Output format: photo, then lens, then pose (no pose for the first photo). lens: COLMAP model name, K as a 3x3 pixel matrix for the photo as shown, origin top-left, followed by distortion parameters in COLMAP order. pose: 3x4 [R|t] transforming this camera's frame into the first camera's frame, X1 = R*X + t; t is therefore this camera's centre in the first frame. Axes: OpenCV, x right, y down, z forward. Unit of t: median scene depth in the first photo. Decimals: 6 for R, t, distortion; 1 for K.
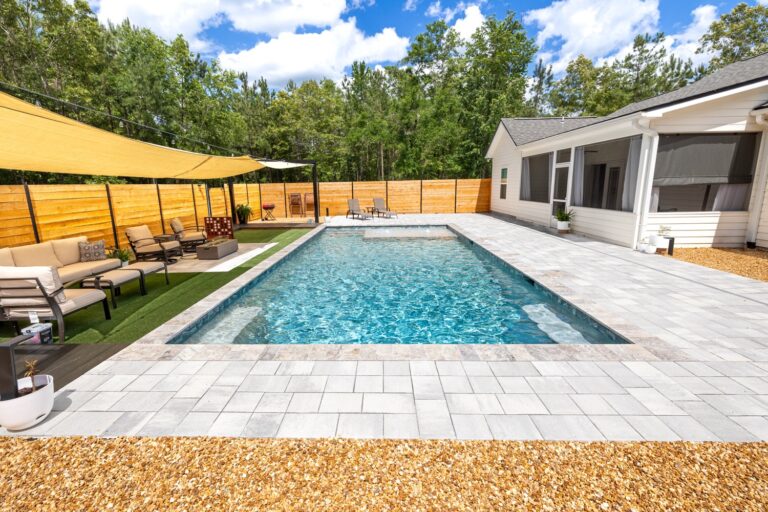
lens RADIAL K [[318.5, 0, 371.9], [0, 318.5, 248.1], [0, 0, 1]] dist [-0.000856, -0.000053]
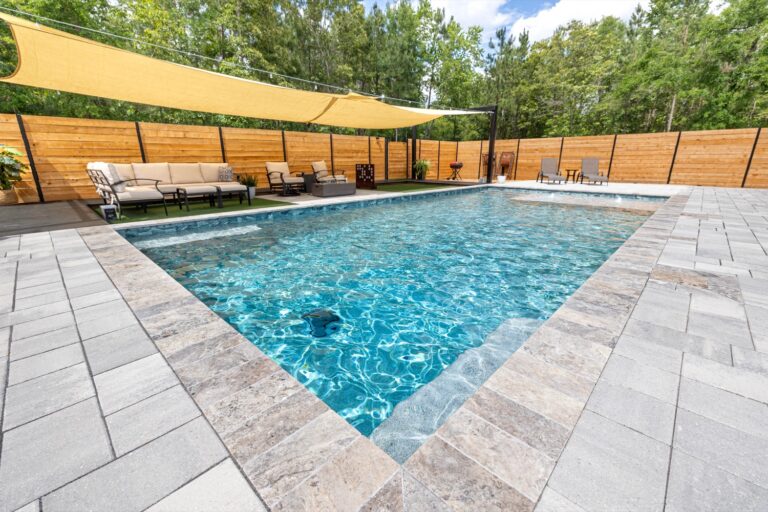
lens RADIAL K [[318.5, 0, 395.0], [0, 318.5, 254.4], [0, 0, 1]] dist [-0.000856, -0.000053]
pose [[0.759952, 0.201297, -0.618023, 0.243586], [-0.138159, 0.979134, 0.149027, 0.018448], [0.635126, -0.027868, 0.771905, 0.197868]]
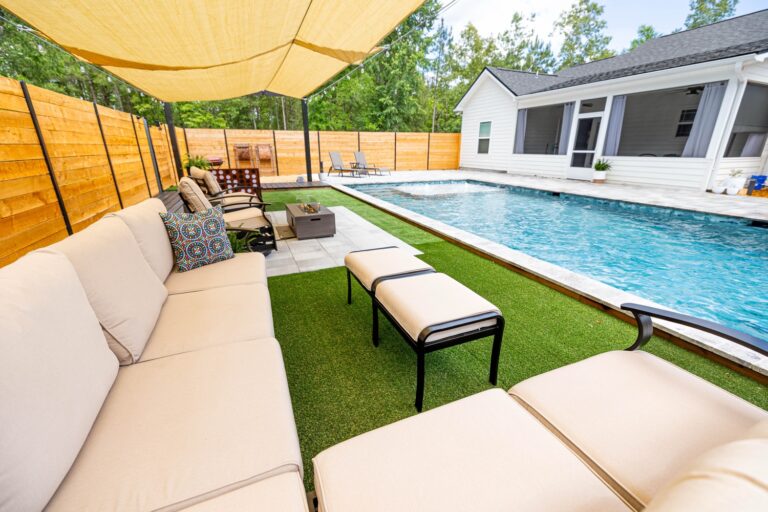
lens RADIAL K [[318.5, 0, 383.6], [0, 318.5, 248.3], [0, 0, 1]] dist [-0.000856, -0.000053]
pose [[0.908671, -0.107625, 0.403403, -0.393024], [0.063743, 0.990639, 0.120713, -0.004253], [-0.412618, -0.083974, 0.907025, 0.274536]]
